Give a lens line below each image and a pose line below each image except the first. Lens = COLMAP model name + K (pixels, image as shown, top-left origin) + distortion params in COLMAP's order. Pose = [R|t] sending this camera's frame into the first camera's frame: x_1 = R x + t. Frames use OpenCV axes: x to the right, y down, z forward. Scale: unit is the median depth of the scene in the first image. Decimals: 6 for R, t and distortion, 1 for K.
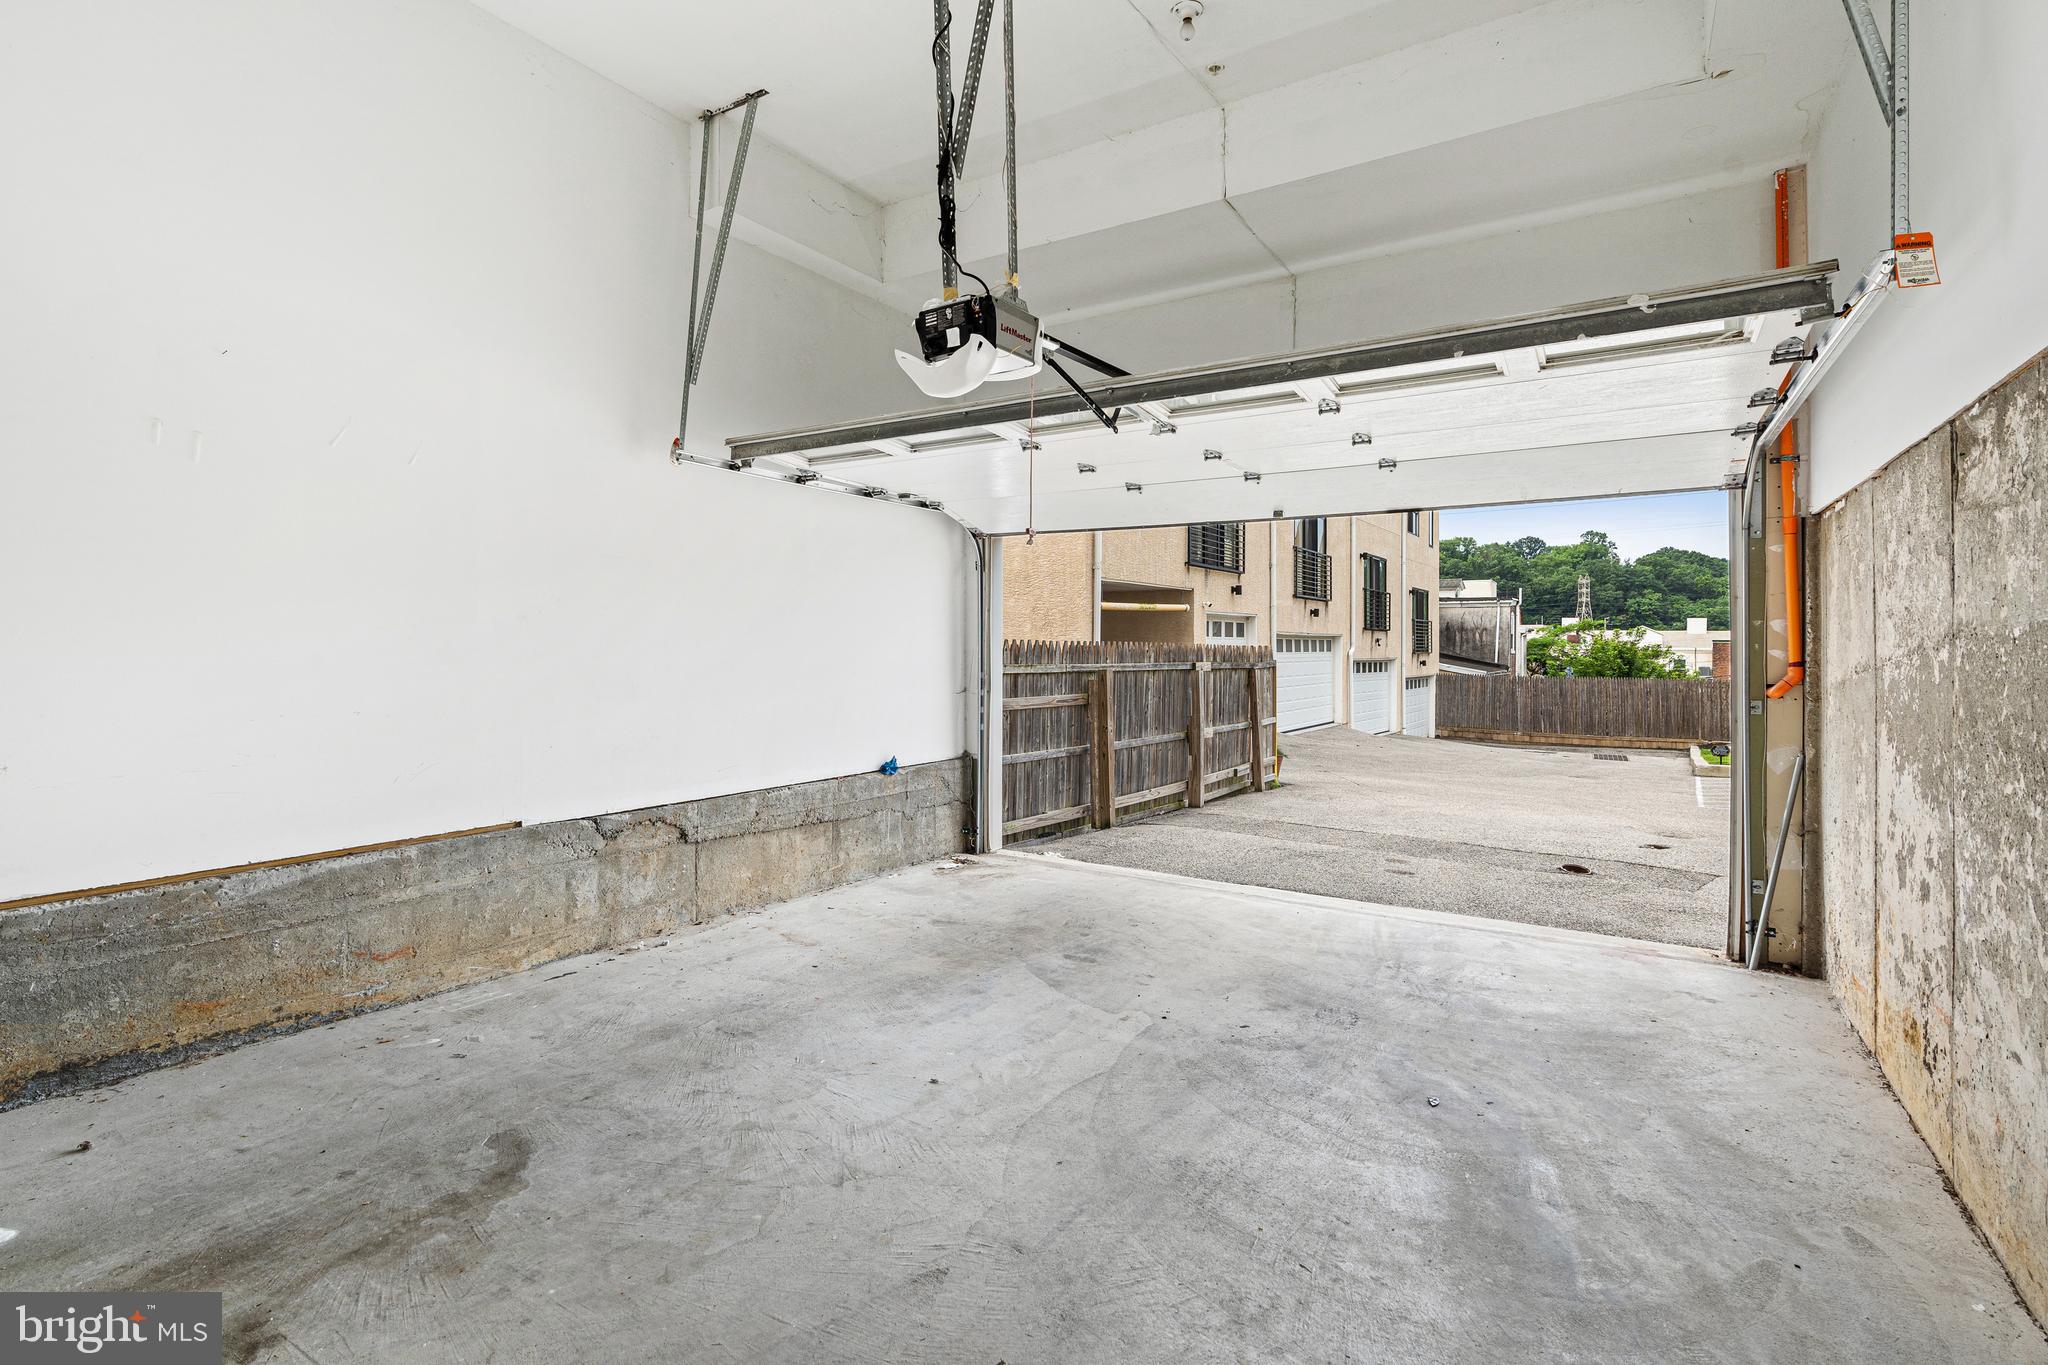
lens RADIAL K [[922.2, 0, 1015.5], [0, 922.2, 654.2], [0, 0, 1]] dist [-0.005701, 0.000685]
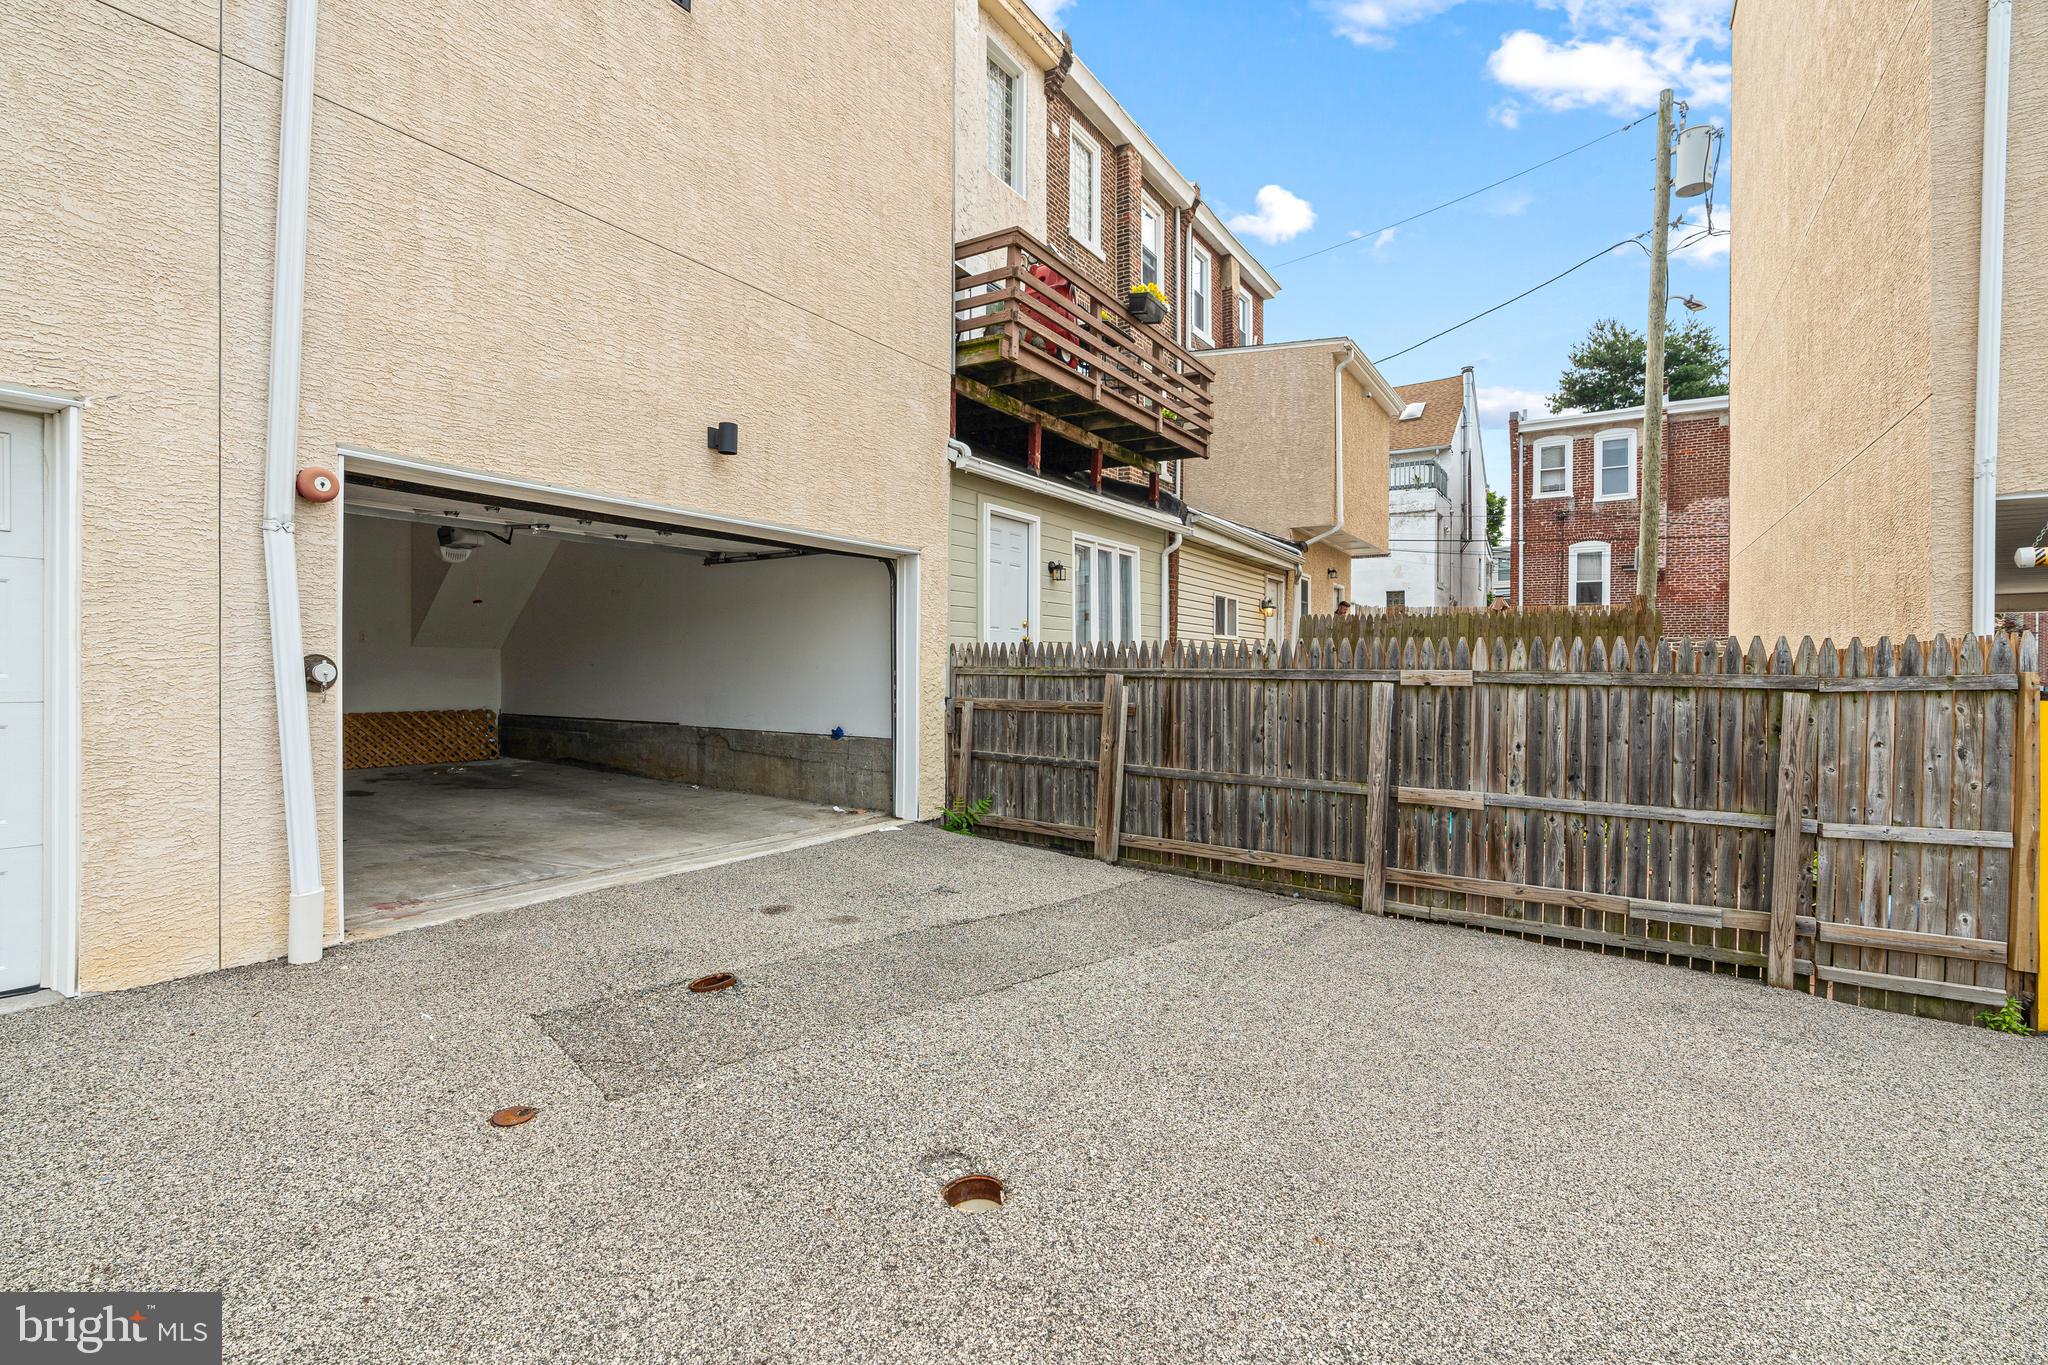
lens RADIAL K [[922.2, 0, 1015.5], [0, 922.2, 654.2], [0, 0, 1]] dist [-0.005701, 0.000685]
pose [[0.025609, -0.002039, -0.999670, 1.181390], [-0.005105, 0.999985, -0.002171, -0.001218], [0.999659, 0.005159, 0.025598, 1.108344]]
